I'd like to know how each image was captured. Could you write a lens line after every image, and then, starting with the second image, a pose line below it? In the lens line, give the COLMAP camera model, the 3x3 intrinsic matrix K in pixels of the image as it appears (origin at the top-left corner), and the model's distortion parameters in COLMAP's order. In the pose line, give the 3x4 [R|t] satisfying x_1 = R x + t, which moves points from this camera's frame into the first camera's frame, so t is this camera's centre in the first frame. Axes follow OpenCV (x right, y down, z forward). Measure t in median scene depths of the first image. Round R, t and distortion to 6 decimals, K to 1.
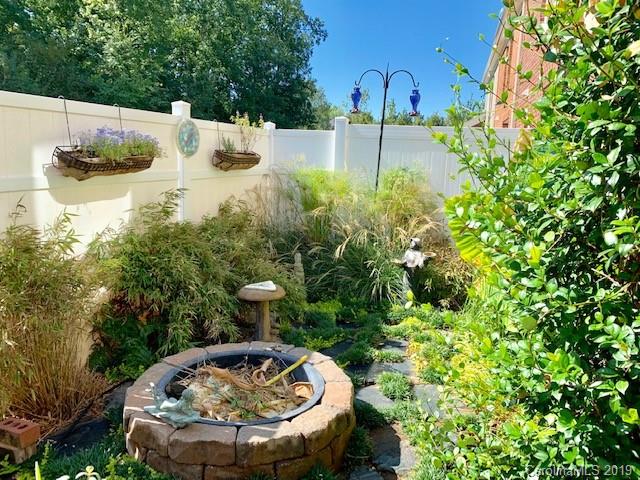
lens RADIAL K [[488.6, 0, 320.2], [0, 488.6, 241.6], [0, 0, 1]] dist [0.026470, -0.019132]
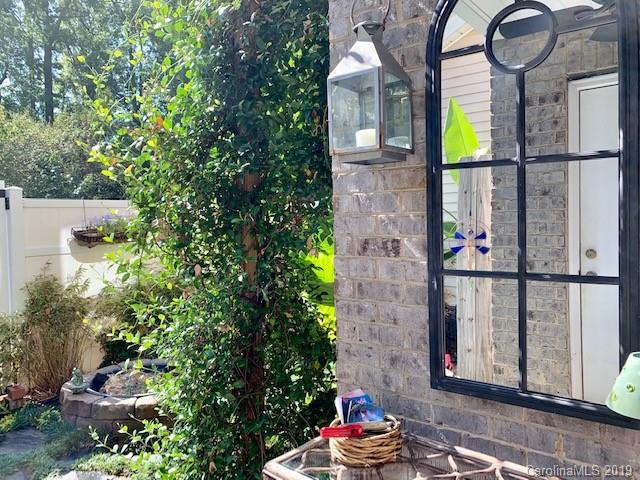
lens RADIAL K [[488.6, 0, 318.2], [0, 488.6, 237.4], [0, 0, 1]] dist [0.026470, -0.019132]
pose [[0.921471, -0.047267, -0.385561, 0.886173], [-0.005739, 0.990804, -0.135181, 0.059478], [0.388406, 0.126778, 0.912726, -0.204353]]
